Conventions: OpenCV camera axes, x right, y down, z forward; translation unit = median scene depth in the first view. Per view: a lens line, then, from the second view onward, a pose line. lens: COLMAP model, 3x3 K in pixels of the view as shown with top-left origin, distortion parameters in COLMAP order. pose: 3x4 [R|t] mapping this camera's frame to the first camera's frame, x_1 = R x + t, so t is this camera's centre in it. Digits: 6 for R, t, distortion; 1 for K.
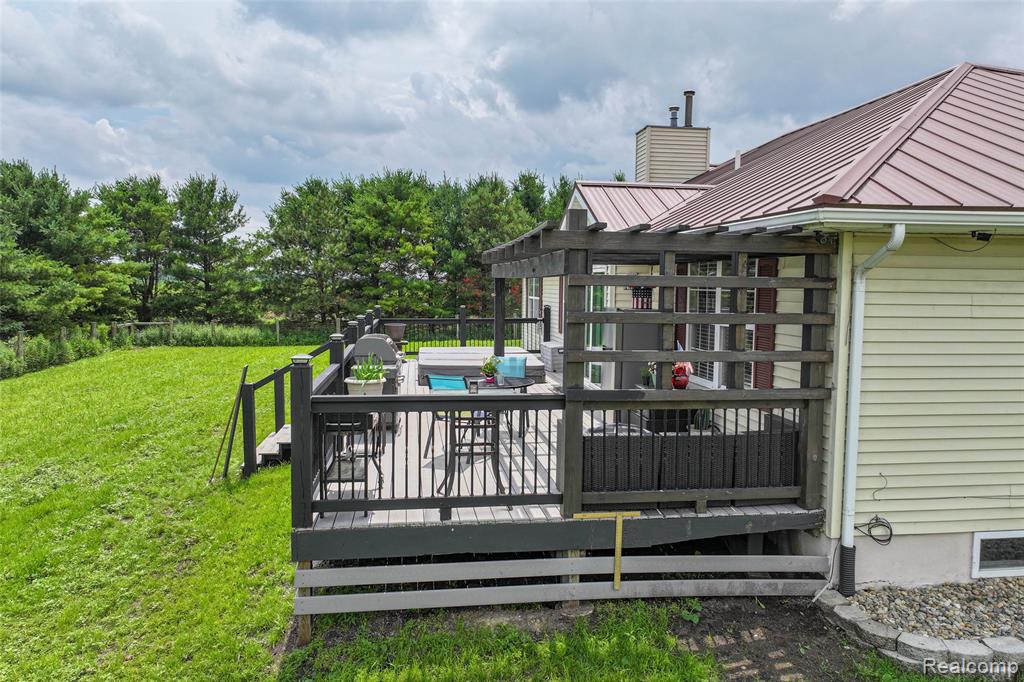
lens RADIAL K [[722.4, 0, 517.3], [0, 722.4, 340.2], [0, 0, 1]] dist [0.006921, 0.003868]
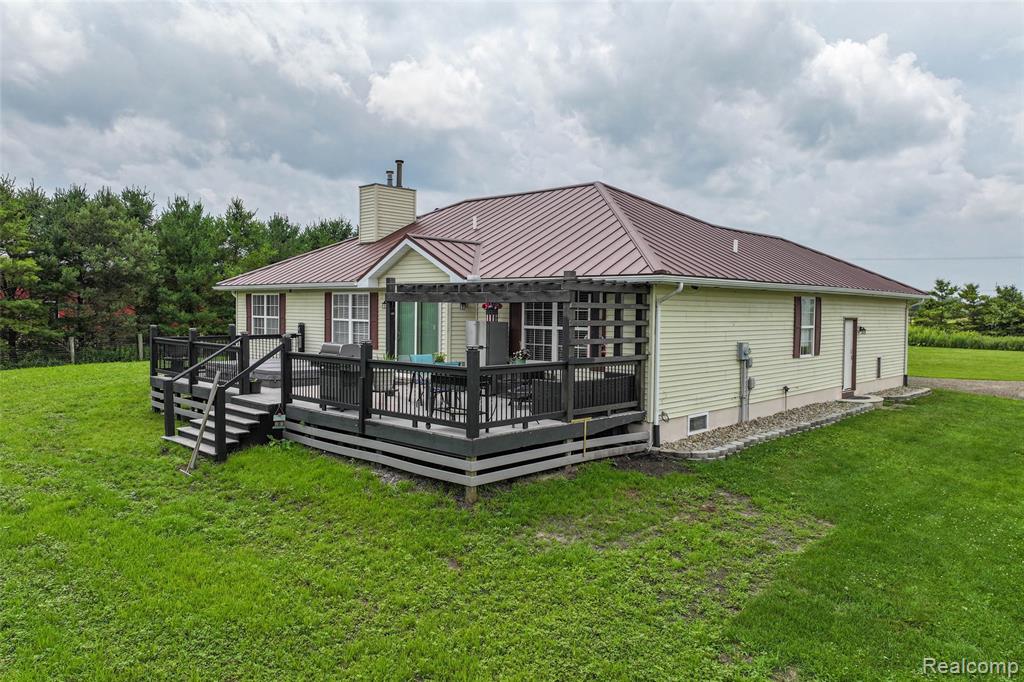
lens RADIAL K [[703.8, 0, 528.7], [0, 703.8, 344.6], [0, 0, 1]] dist [0.001544, 0.000047]
pose [[0.786492, -0.032135, 0.616764, -1.164738], [0.044462, 0.999000, -0.004647, 0.030481], [-0.615998, 0.031078, 0.787134, -0.461324]]
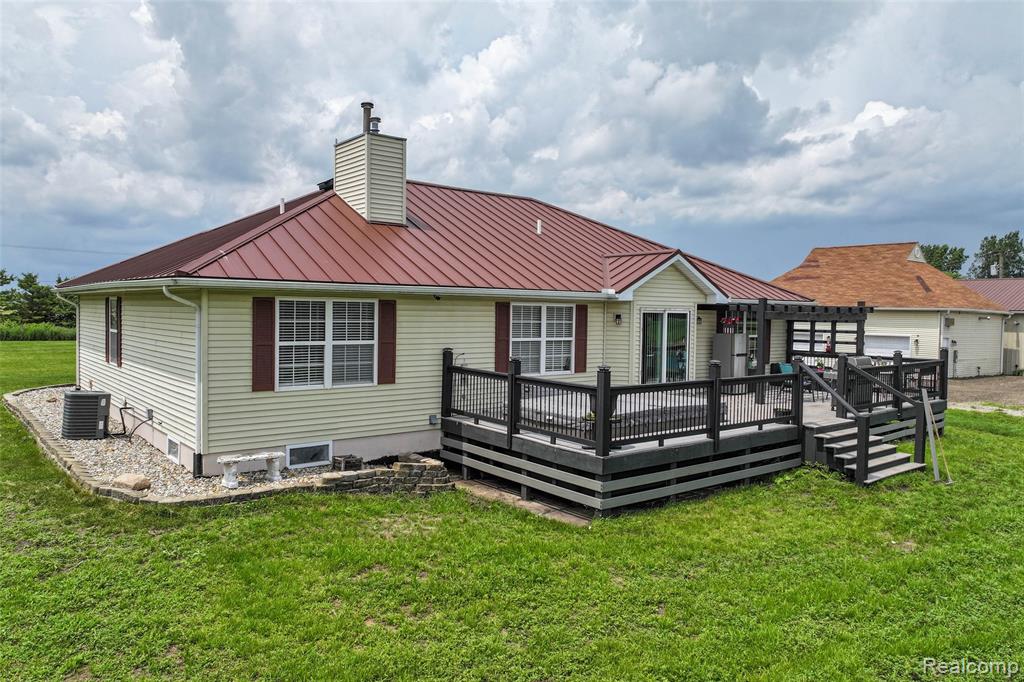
lens RADIAL K [[735.8, 0, 513.2], [0, 735.8, 339.5], [0, 0, 1]] dist [0.006050, -0.002876]
pose [[-0.494368, -0.054373, 0.867550, -2.011331], [0.047535, 0.994857, 0.089440, -0.375694], [-0.867952, 0.085455, -0.489241, 4.000461]]
